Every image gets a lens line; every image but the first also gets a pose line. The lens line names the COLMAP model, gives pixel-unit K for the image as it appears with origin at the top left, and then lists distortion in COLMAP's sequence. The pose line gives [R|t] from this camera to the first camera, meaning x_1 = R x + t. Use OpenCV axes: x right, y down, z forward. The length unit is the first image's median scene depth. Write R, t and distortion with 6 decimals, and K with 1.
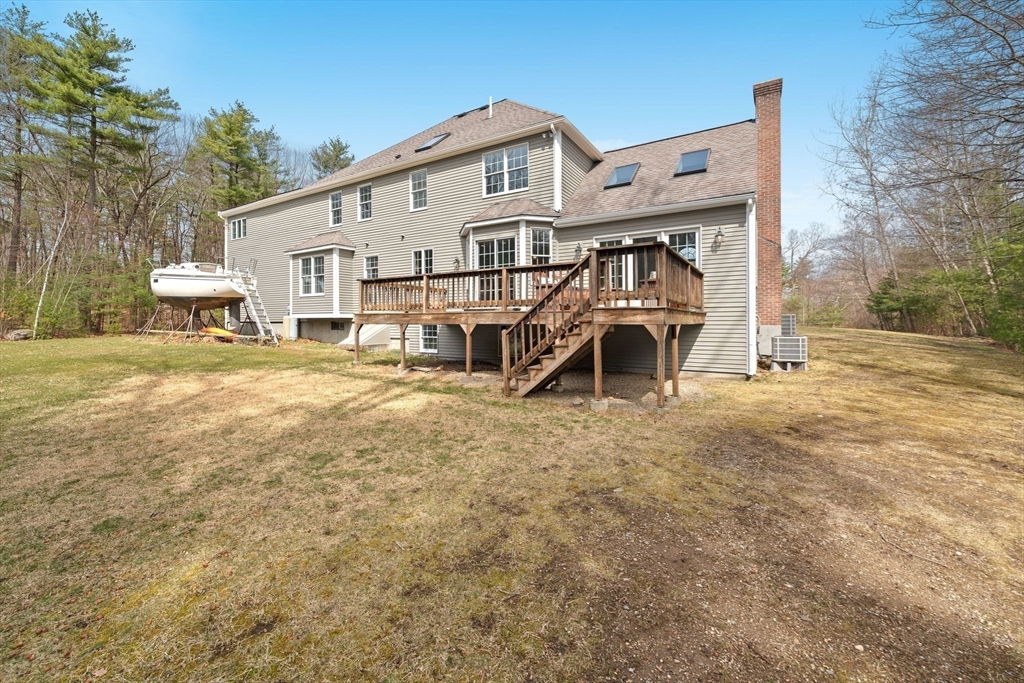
lens RADIAL K [[418.1, 0, 514.2], [0, 418.1, 331.7], [0, 0, 1]] dist [0.001285, -0.000069]
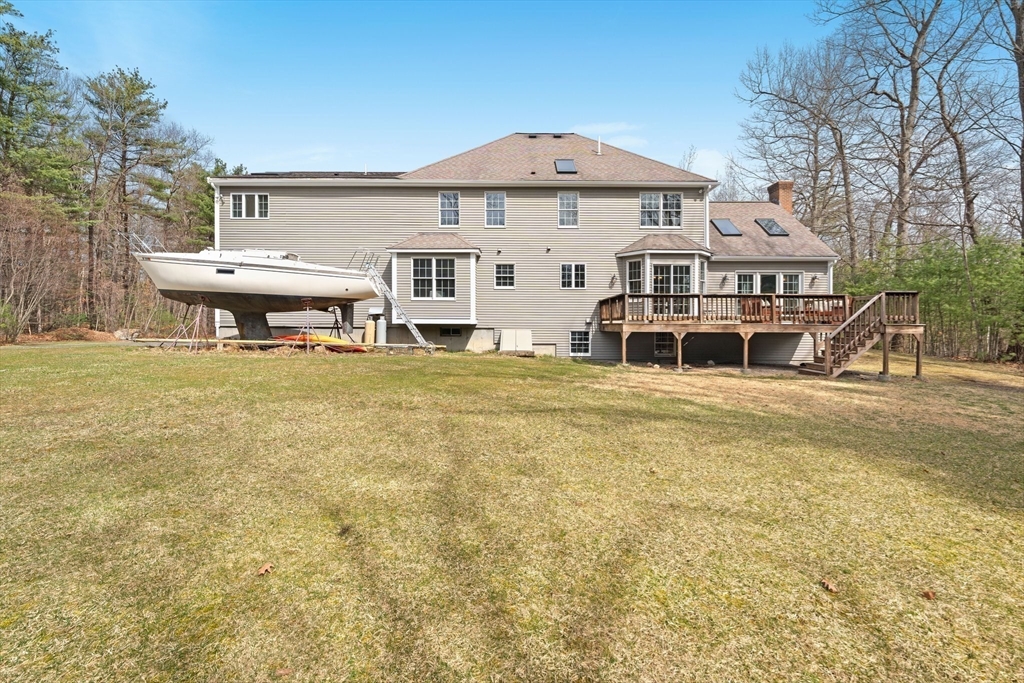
lens RADIAL K [[414.2, 0, 512.0], [0, 414.2, 341.5], [0, 0, 1]] dist [0.008228, 0.000064]
pose [[0.855538, -0.015139, 0.517519, -0.978319], [0.006210, 0.999801, 0.018981, -0.012088], [-0.517704, -0.013025, 0.855461, 0.141422]]
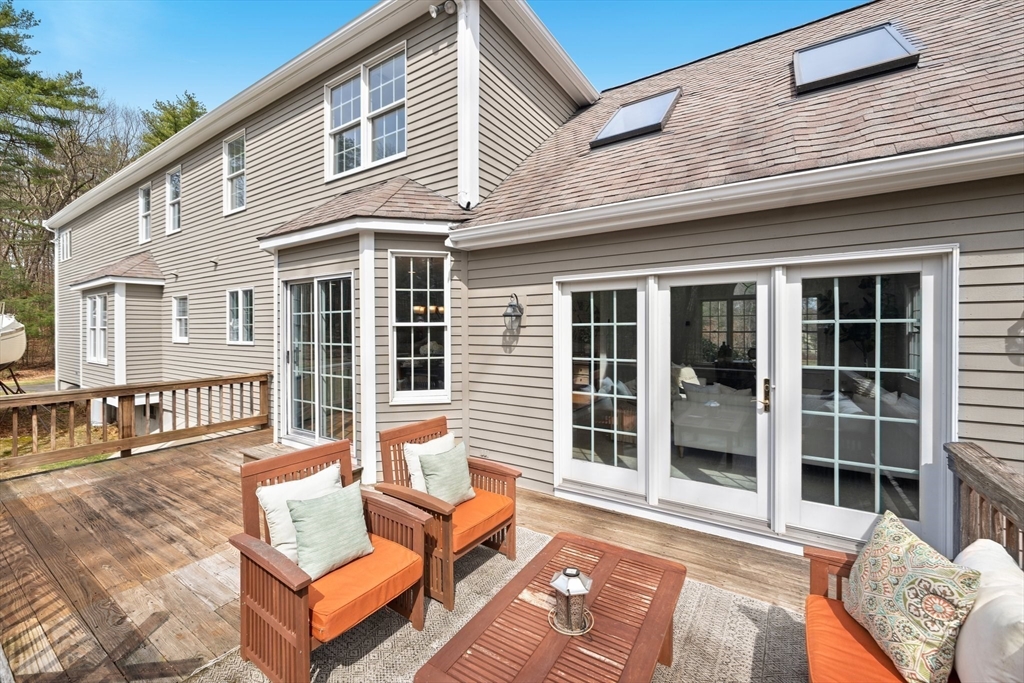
lens RADIAL K [[419.4, 0, 512.0], [0, 419.4, 341.5], [0, 0, 1]] dist [-0.000254, 0.000021]
pose [[0.999303, -0.001134, -0.037320, 0.136274], [0.001411, 0.999972, 0.007413, -0.142675], [0.037310, -0.007460, 0.999276, 0.526072]]
